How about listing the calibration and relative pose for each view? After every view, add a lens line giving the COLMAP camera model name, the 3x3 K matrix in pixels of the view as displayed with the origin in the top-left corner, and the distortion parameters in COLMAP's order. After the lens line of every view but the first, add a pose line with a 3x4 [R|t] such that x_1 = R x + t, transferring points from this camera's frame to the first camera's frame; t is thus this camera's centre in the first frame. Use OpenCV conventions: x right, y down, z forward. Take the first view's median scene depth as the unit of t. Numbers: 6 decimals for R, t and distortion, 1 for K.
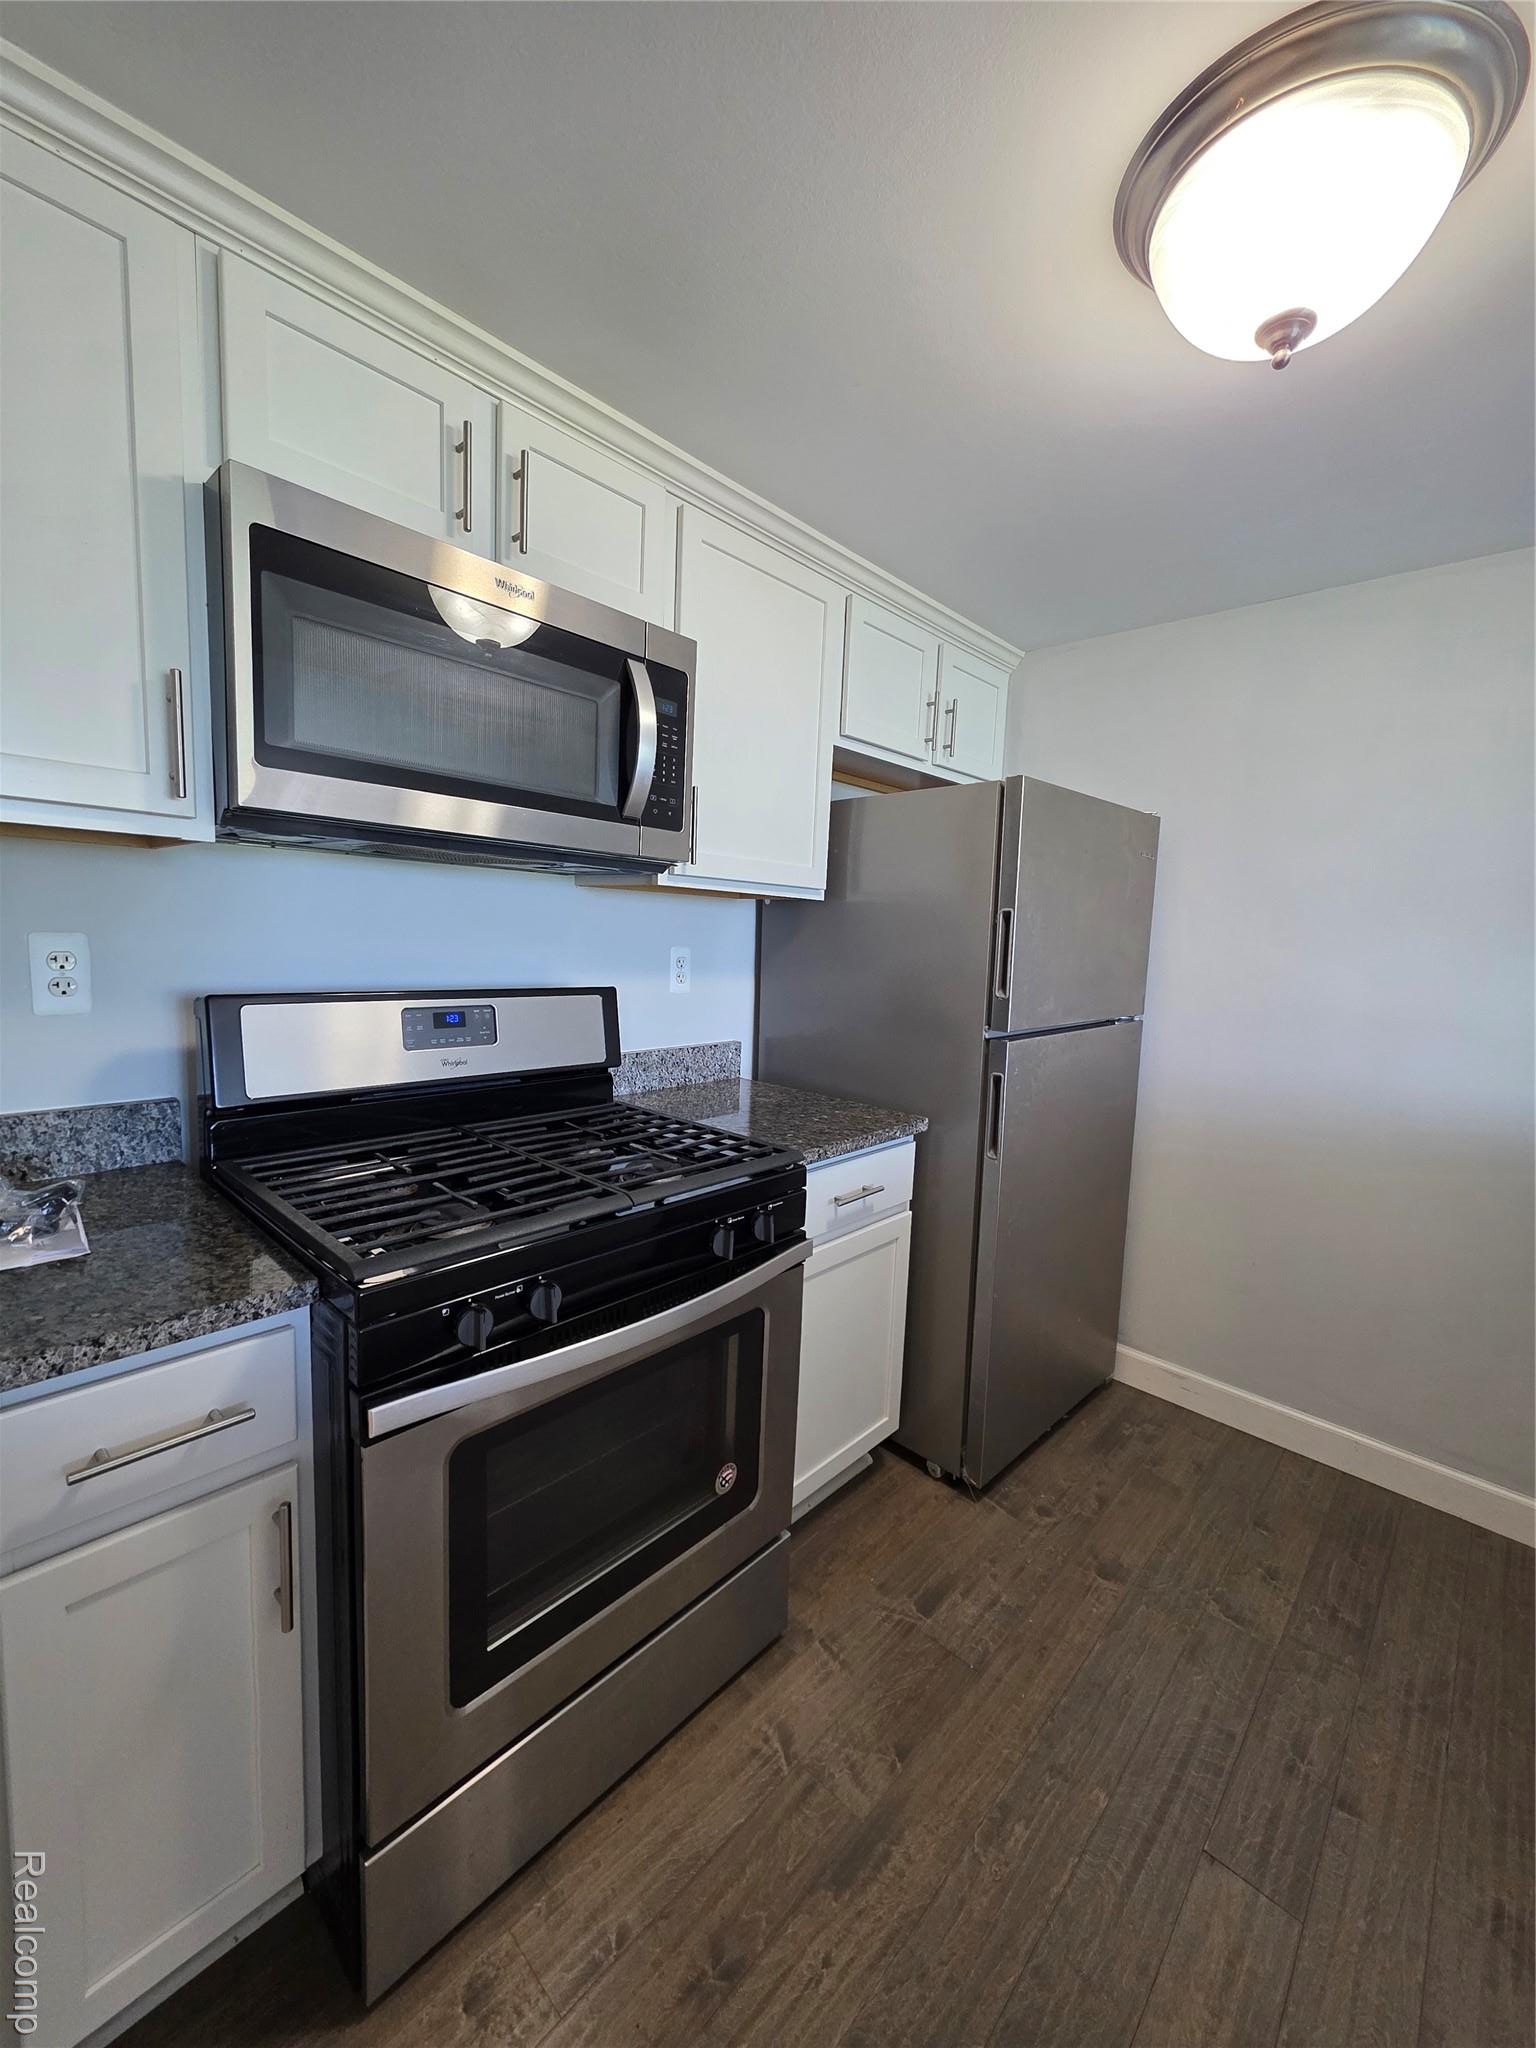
lens RADIAL K [[824.2, 0, 768.0], [0, 824.2, 1024.0], [0, 0, 1]] dist [0.003115, -0.000088]
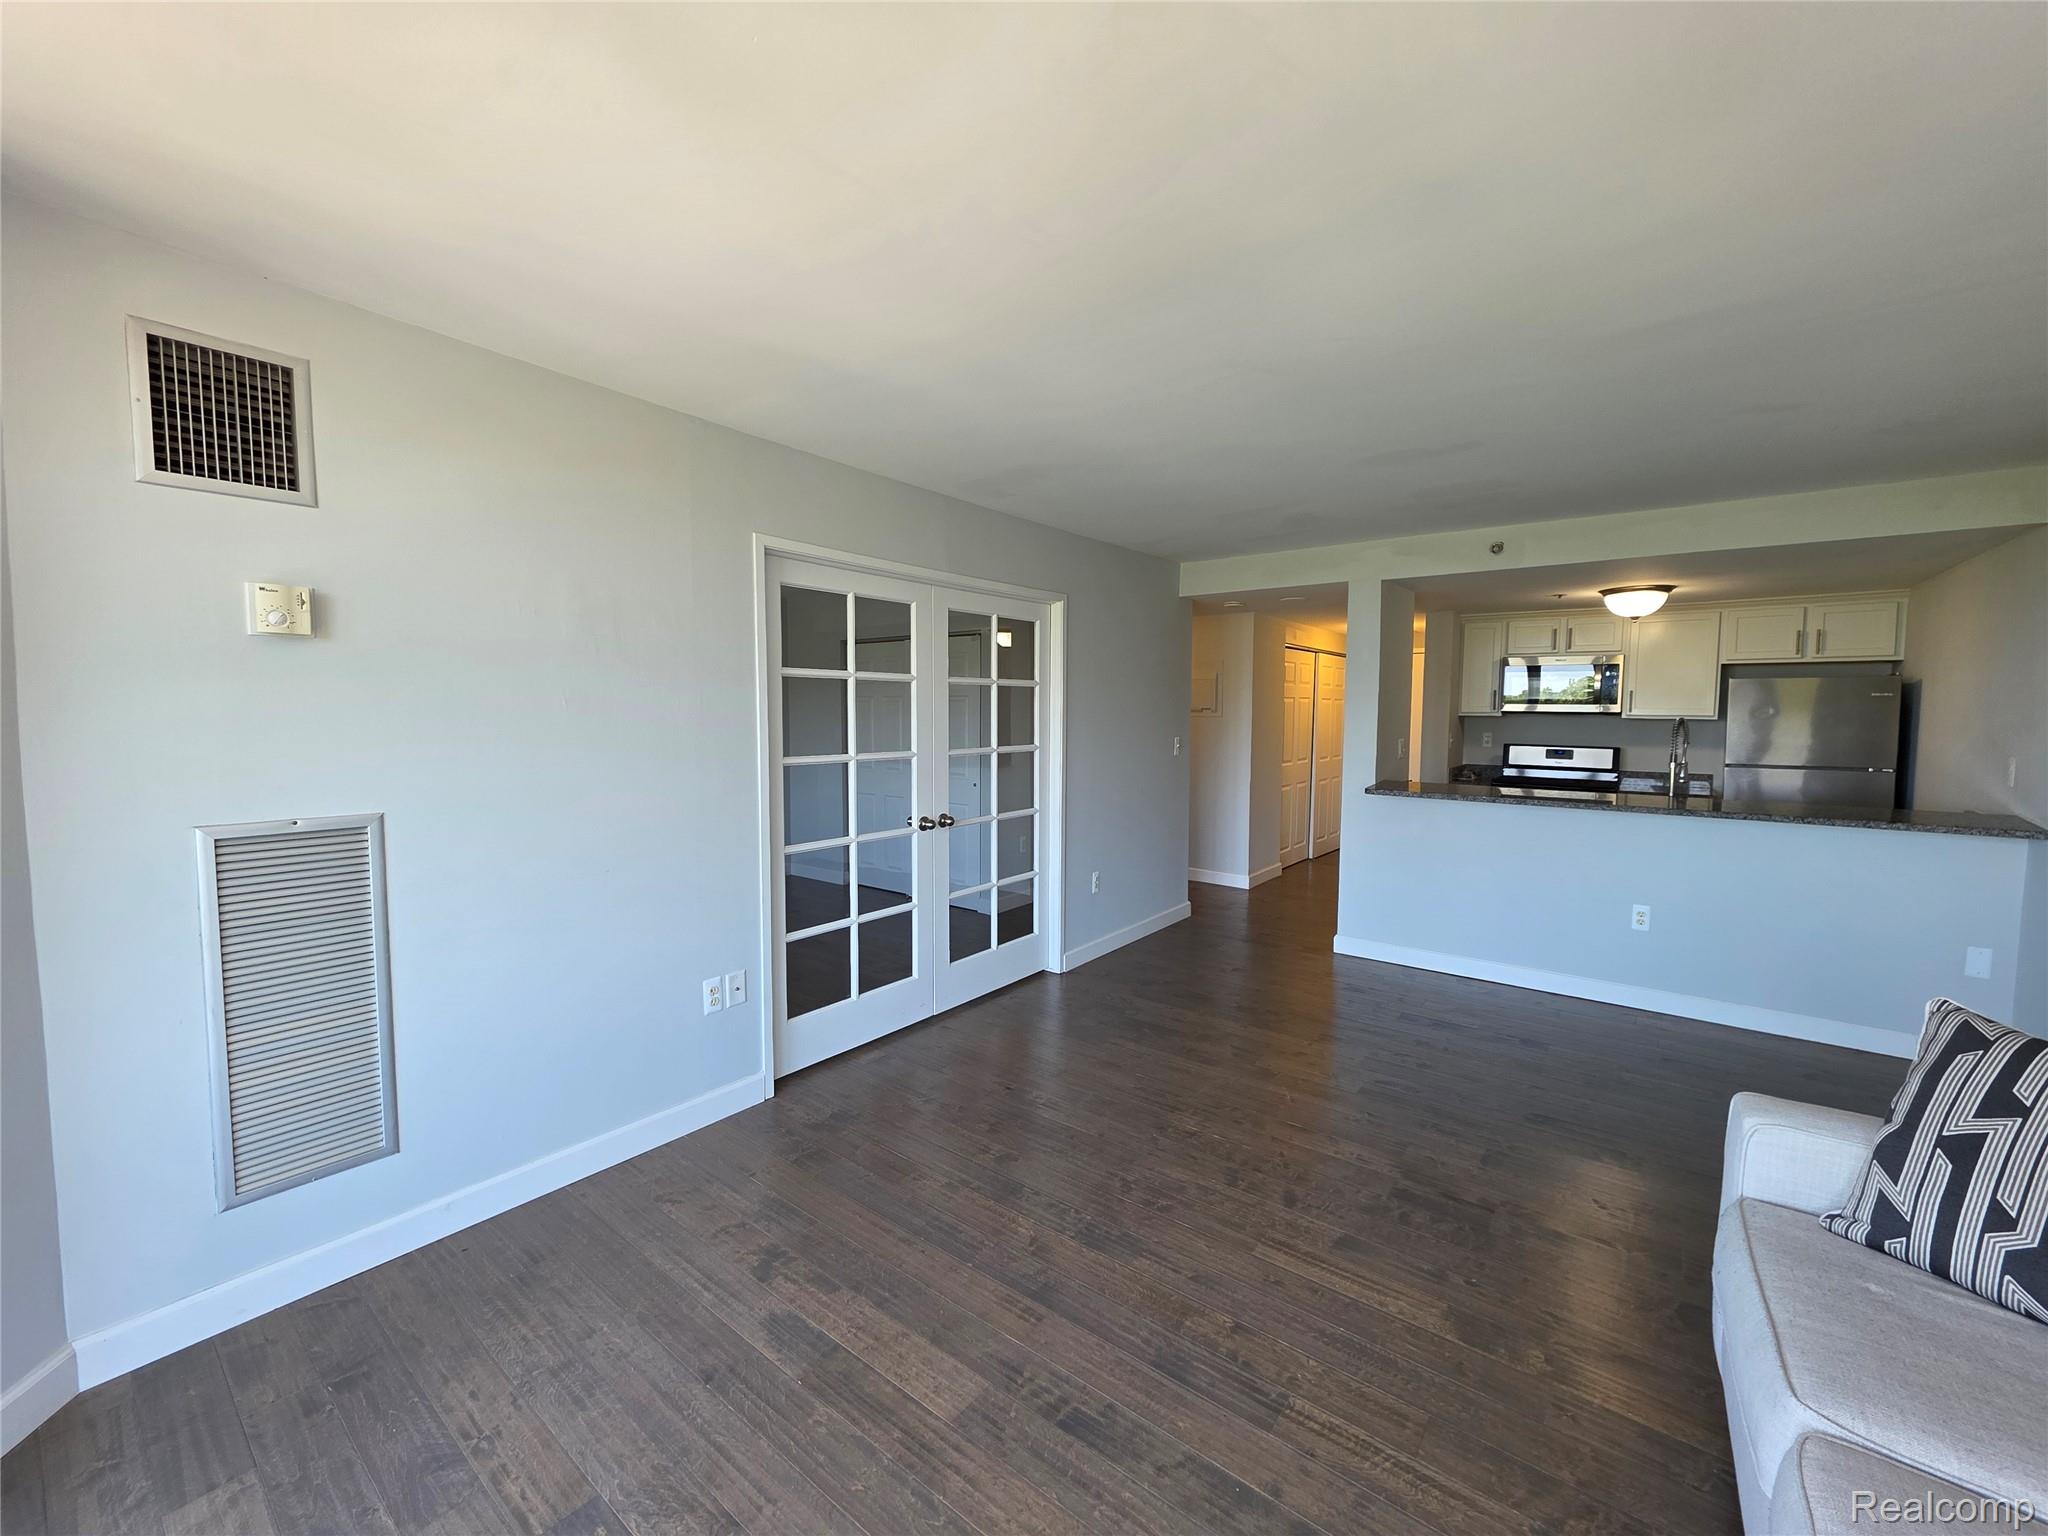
lens RADIAL K [[824.2, 0, 1020.7], [0, 824.2, 752.8], [0, 0, 1]] dist [0.003115, -0.000088]
pose [[0.086571, 0.012100, -0.996172, 3.099521], [-0.122179, 0.992507, 0.001437, 0.283938], [0.988725, 0.121587, 0.087401, -1.793784]]
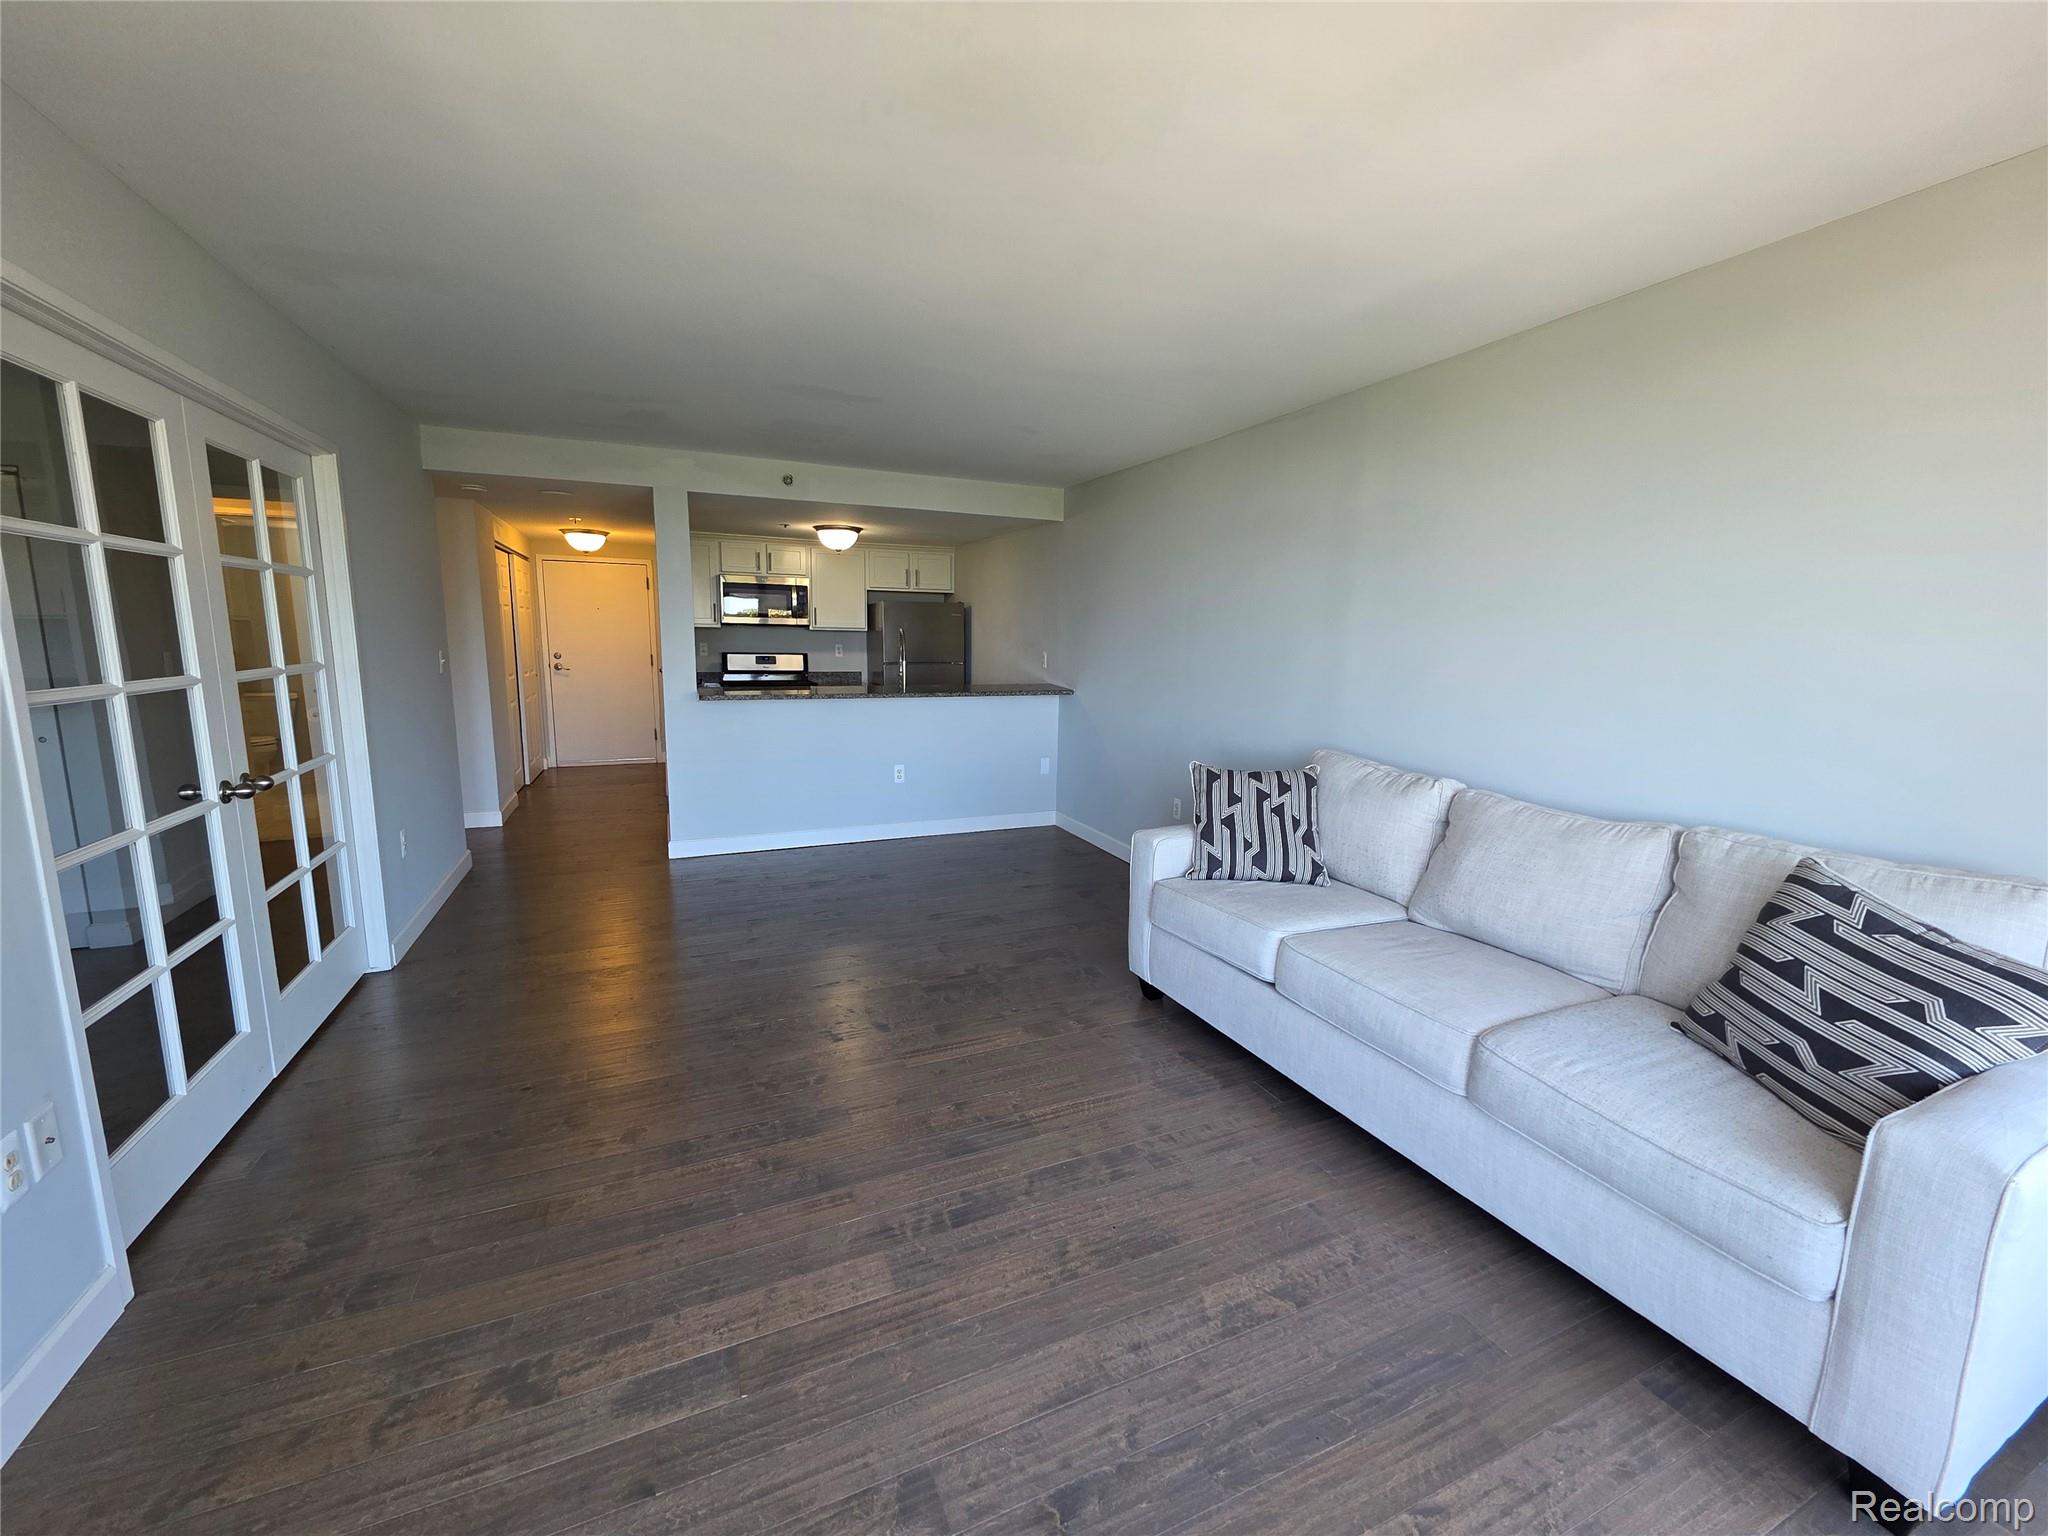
lens RADIAL K [[829.3, 0, 1026.7], [0, 829.3, 758.4], [0, 0, 1]] dist [0.001912, 0.000415]
pose [[0.923365, 0.028309, -0.382879, 2.625939], [-0.021649, 0.999530, 0.021693, 0.397338], [0.383313, -0.011741, 0.923544, -2.642251]]
